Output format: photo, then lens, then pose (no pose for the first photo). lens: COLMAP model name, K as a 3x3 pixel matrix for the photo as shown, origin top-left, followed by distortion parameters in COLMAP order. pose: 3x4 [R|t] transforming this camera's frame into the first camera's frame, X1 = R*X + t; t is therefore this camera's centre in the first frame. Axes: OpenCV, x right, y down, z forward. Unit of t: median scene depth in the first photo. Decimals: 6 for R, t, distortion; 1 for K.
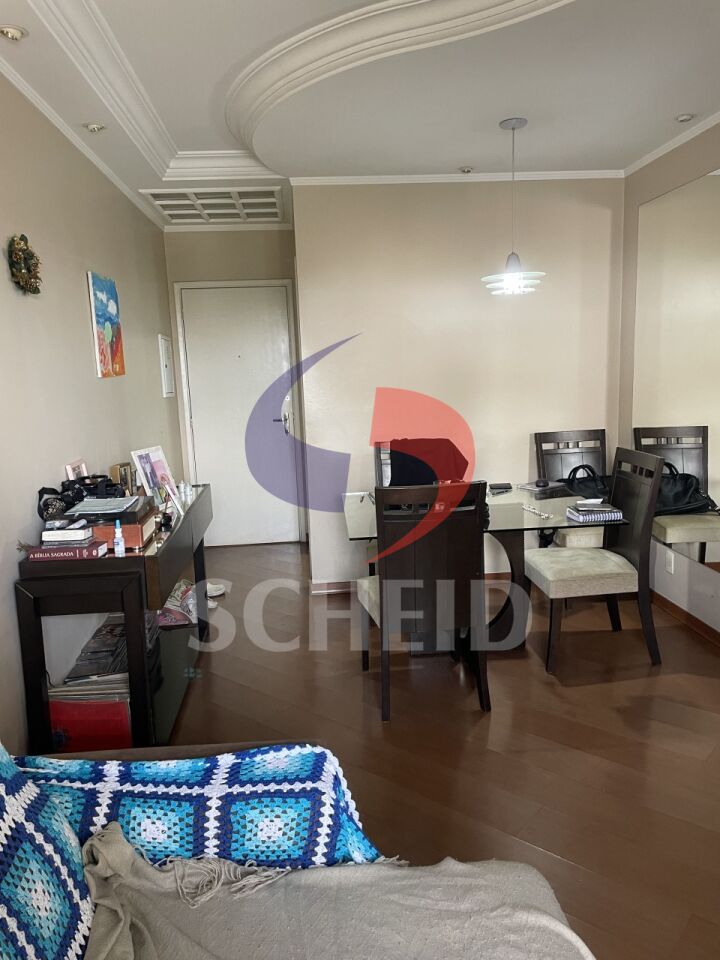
lens RADIAL K [[710.8, 0, 349.5], [0, 710.8, 480.7], [0, 0, 1]] dist [0.118574, -0.133577]
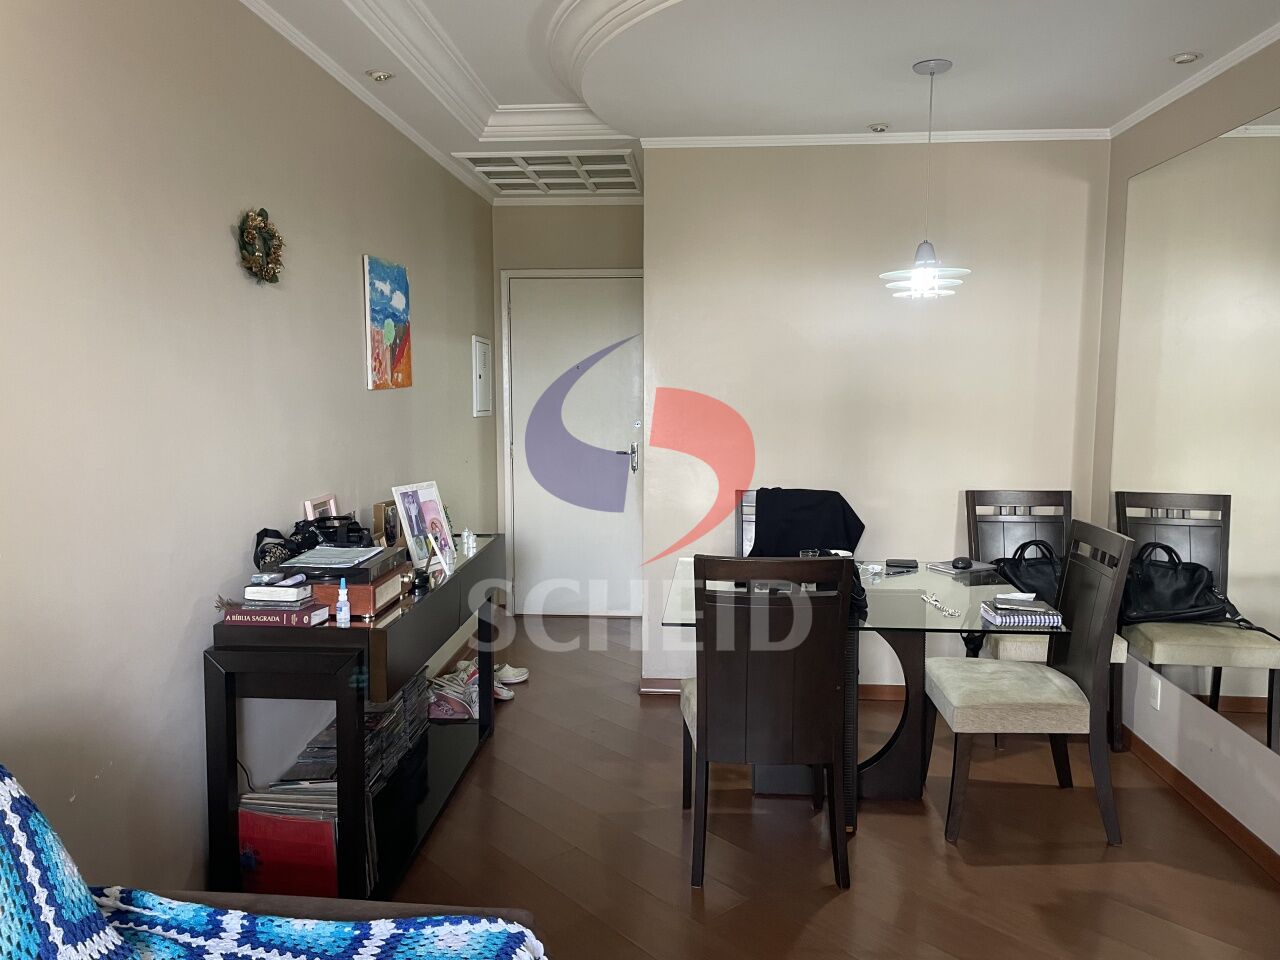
lens RADIAL K [[947.7, 0, 644.9], [0, 947.7, 481.2], [0, 0, 1]] dist [0.118574, -0.133577]
pose [[0.988533, 0.055111, -0.140587, 0.098936], [-0.062182, 0.996985, -0.046407, -0.015362], [0.137606, 0.054617, 0.988980, 0.025682]]
